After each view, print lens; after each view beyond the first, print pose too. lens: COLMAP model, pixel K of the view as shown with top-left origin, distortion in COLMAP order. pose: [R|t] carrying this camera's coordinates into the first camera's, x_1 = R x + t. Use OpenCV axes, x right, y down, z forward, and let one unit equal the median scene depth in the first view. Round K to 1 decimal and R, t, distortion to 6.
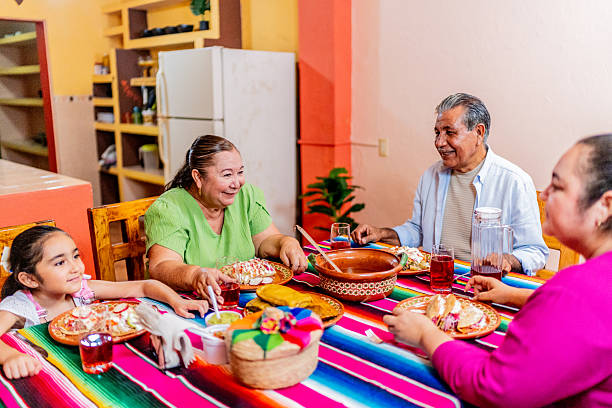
lens RADIAL K [[616.7, 0, 305.0], [0, 616.7, 205.3], [0, 0, 1]] dist [-0.005864, 0.000000]
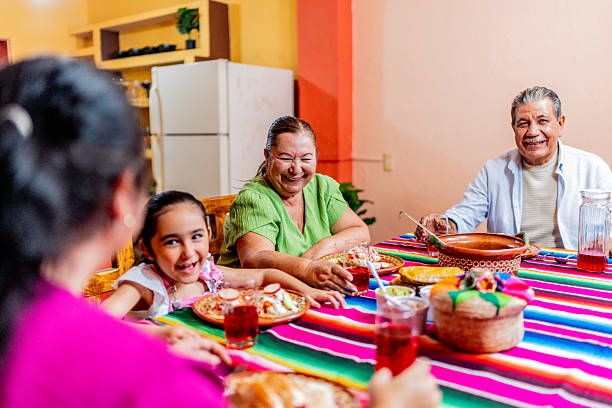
lens RADIAL K [[616.7, 0, 307.4], [0, 616.7, 205.9], [0, 0, 1]] dist [-0.005864, 0.000000]
pose [[0.990943, -0.015933, 0.133332, -0.135656], [0.024792, 0.997574, -0.065051, 0.038627], [-0.131972, 0.067768, 0.988934, 0.028365]]
